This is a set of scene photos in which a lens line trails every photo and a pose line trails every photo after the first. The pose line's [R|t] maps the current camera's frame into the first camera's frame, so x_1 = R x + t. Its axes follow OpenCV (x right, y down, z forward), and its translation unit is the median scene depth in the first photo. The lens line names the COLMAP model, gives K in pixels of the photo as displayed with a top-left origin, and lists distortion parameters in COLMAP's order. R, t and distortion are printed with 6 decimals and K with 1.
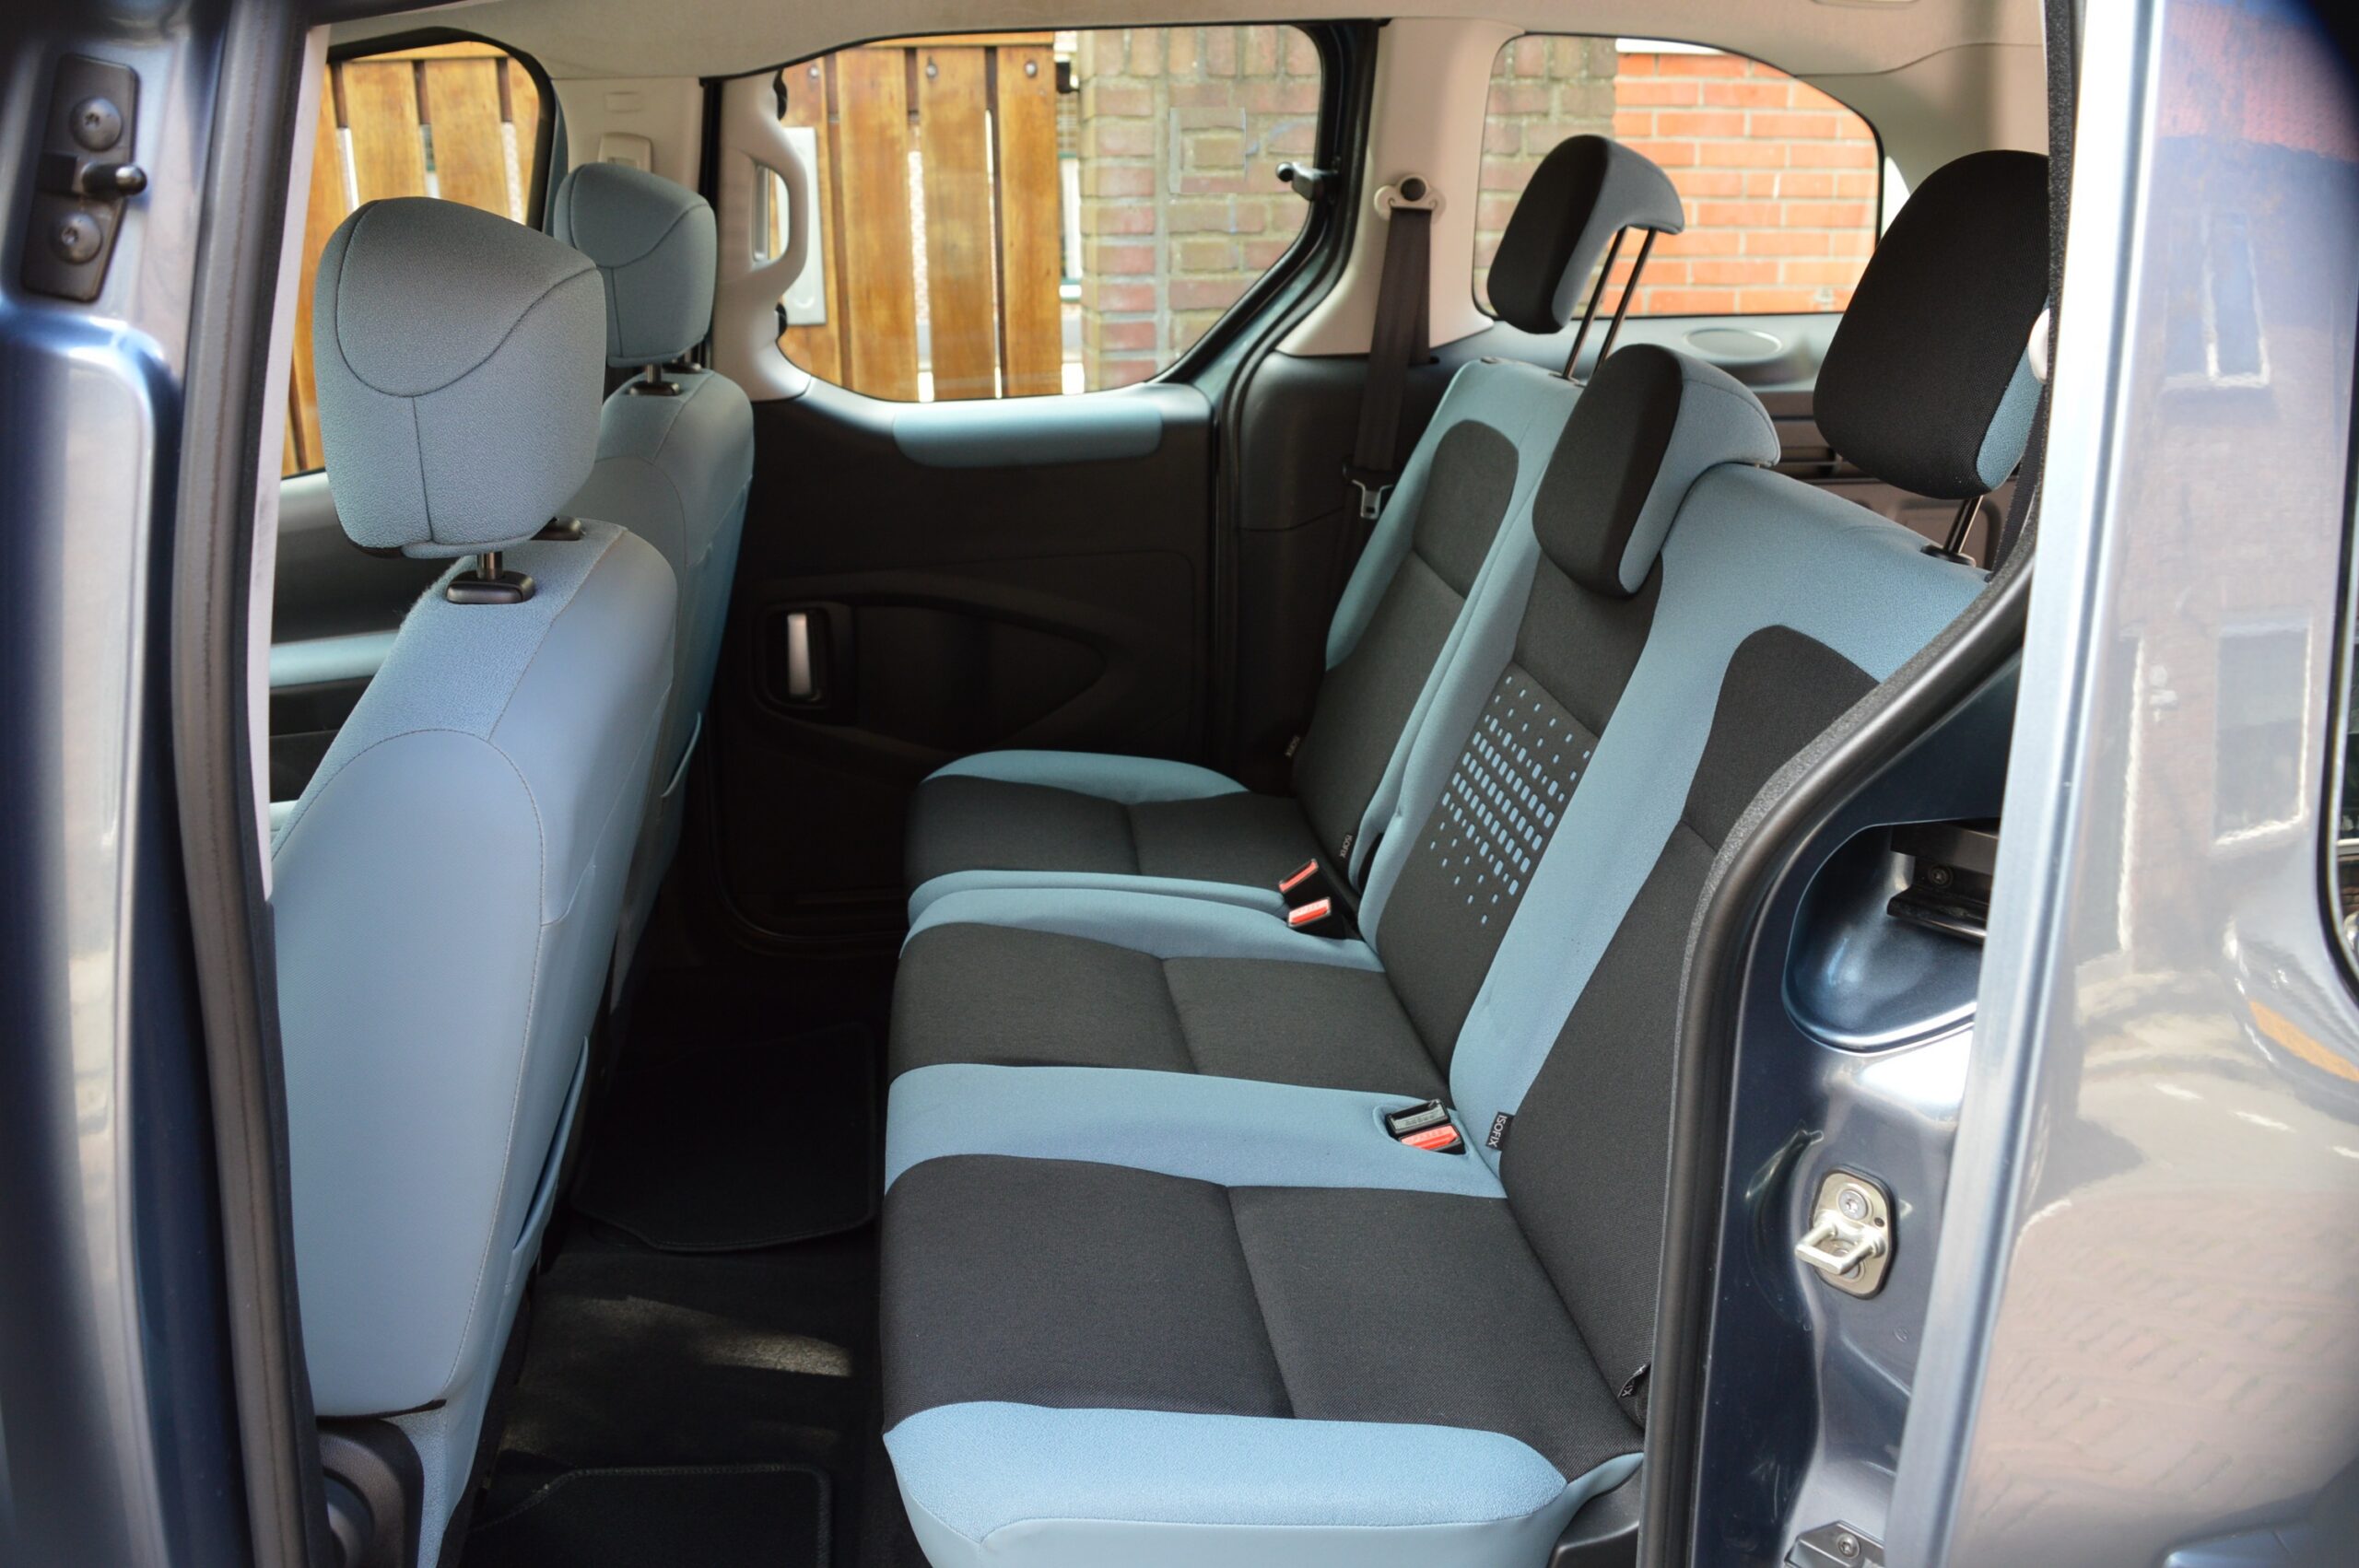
lens RADIAL K [[1888.1, 0, 1176.6], [0, 1888.1, 787.0], [0, 0, 1]] dist [-0.090067, 0.012816]
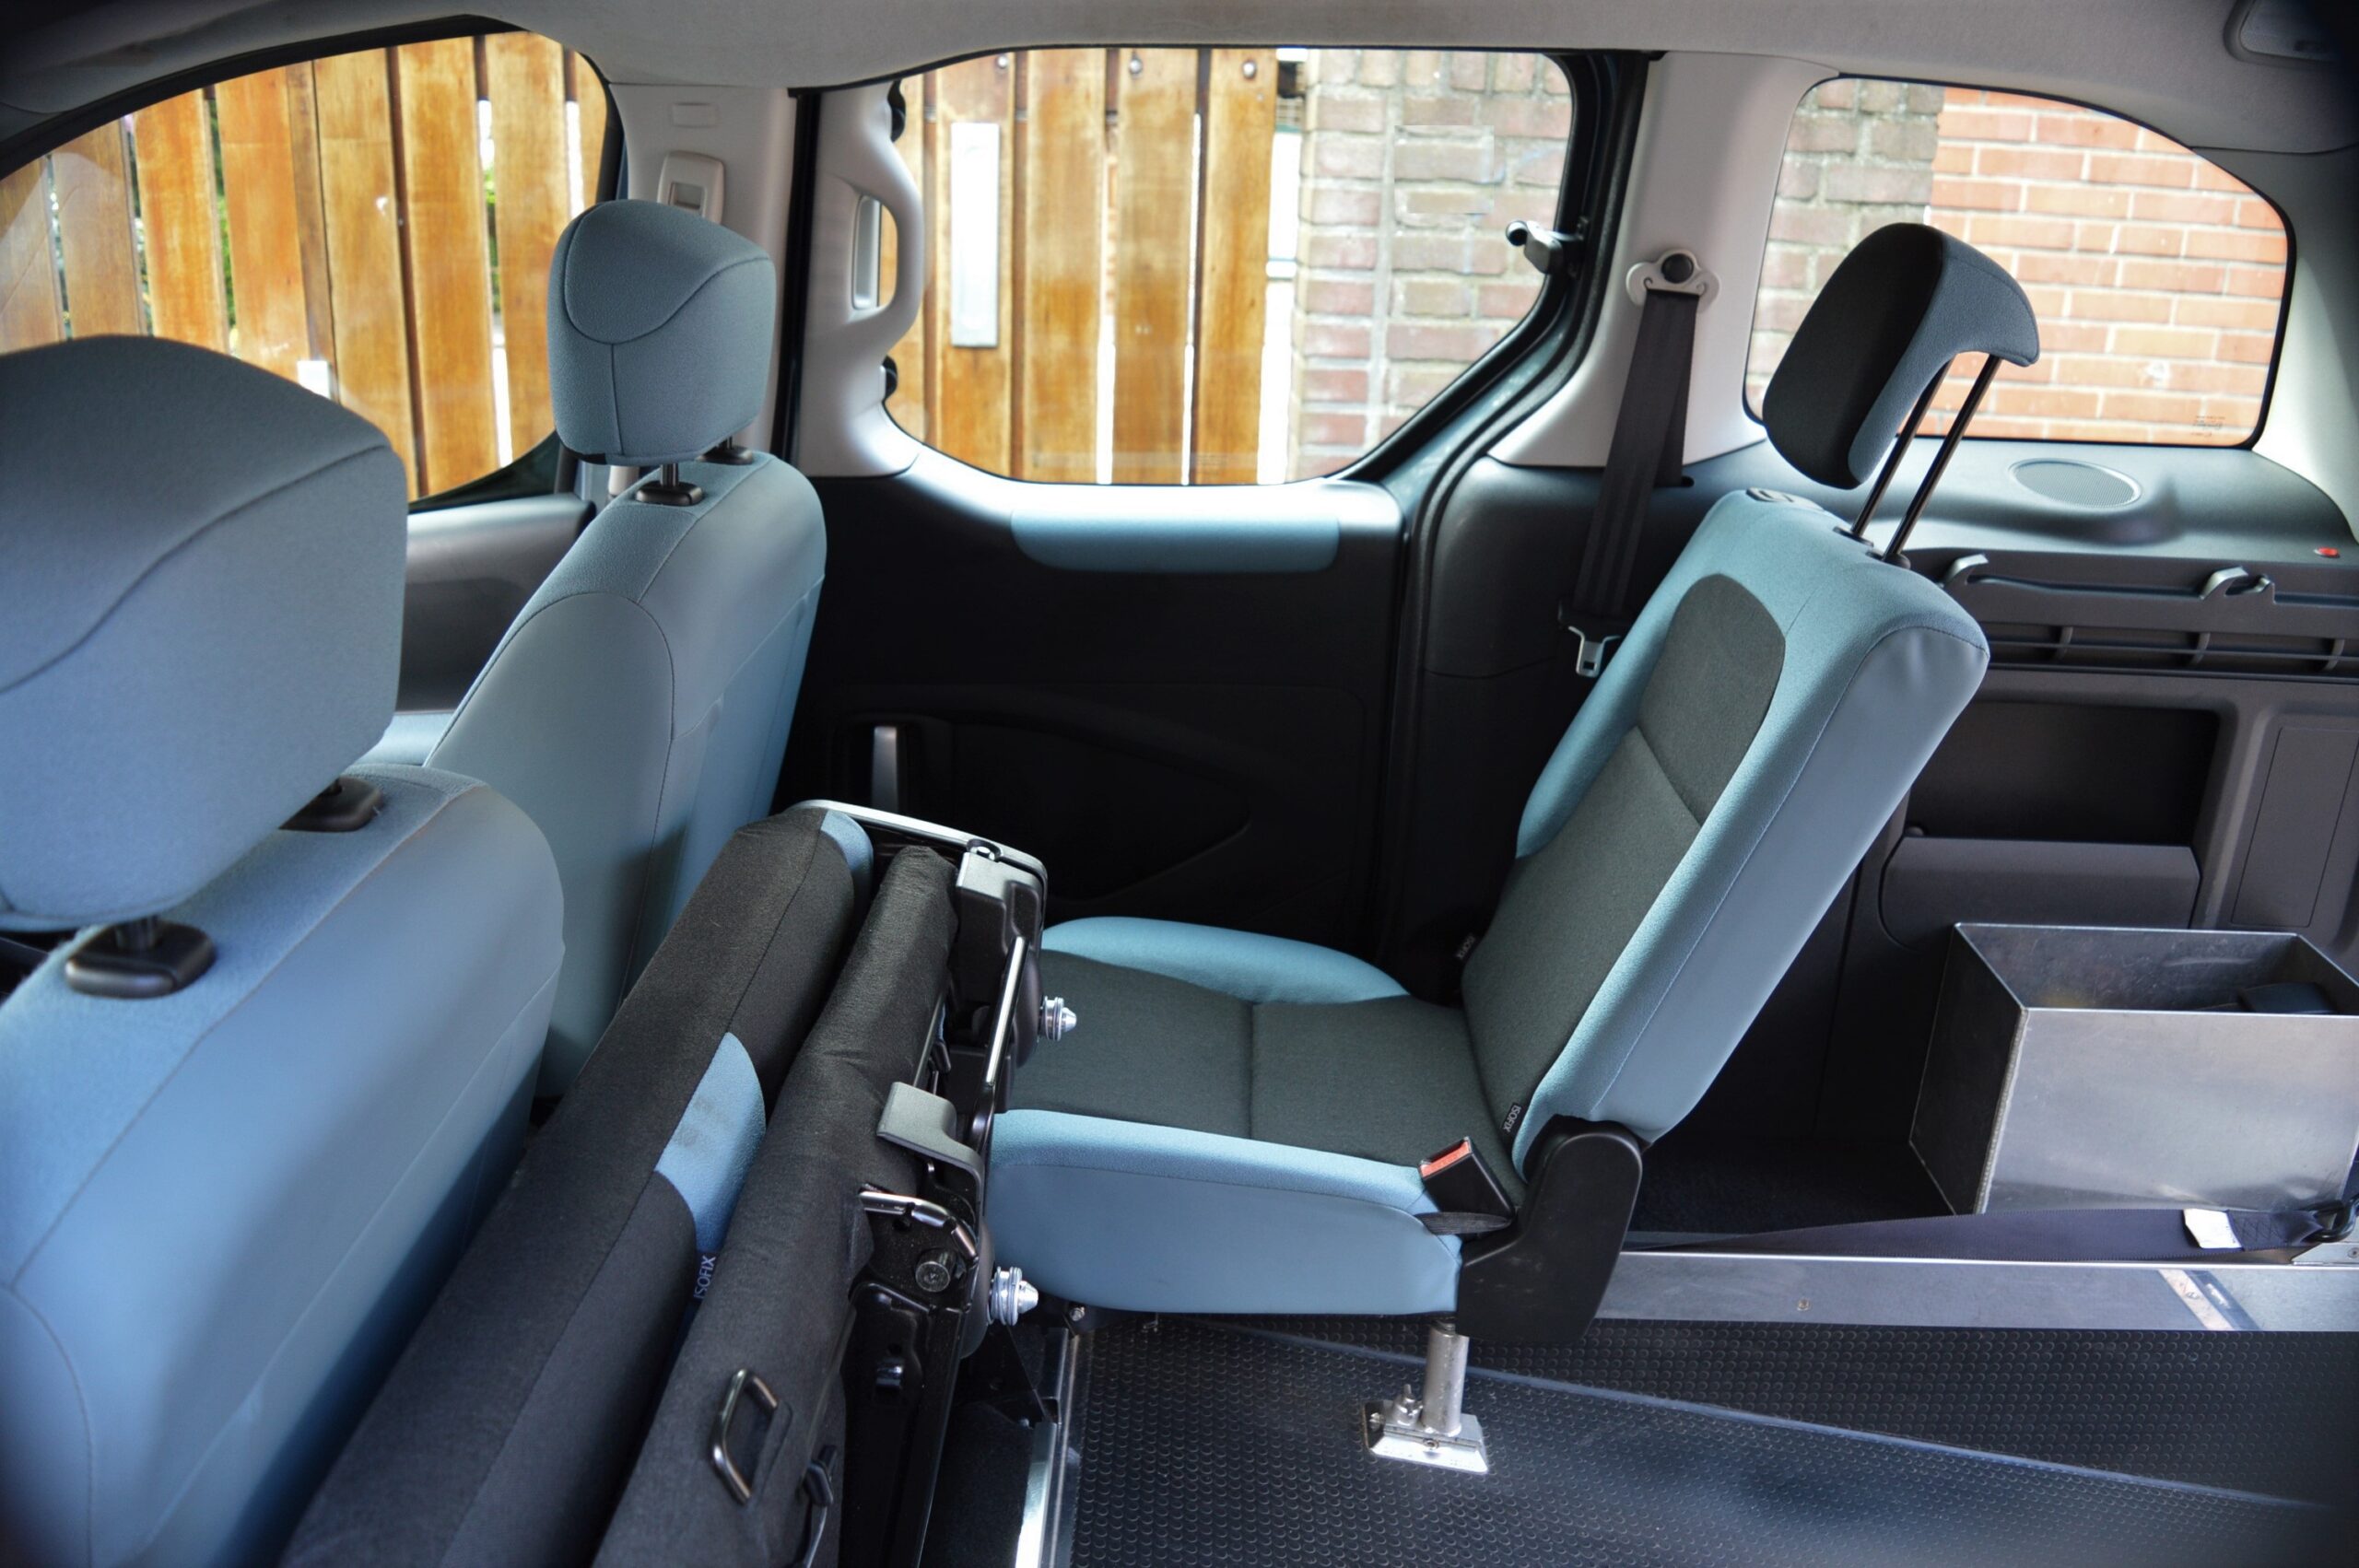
lens RADIAL K [[1888.1, 0, 1169.5], [0, 1888.1, 779.0], [0, 0, 1]] dist [-0.090067, 0.012816]
pose [[0.988750, 0.086916, -0.121730, 0.026414], [-0.085442, 0.996193, 0.017288, -0.091028], [0.122769, -0.006692, 0.992413, 0.175576]]
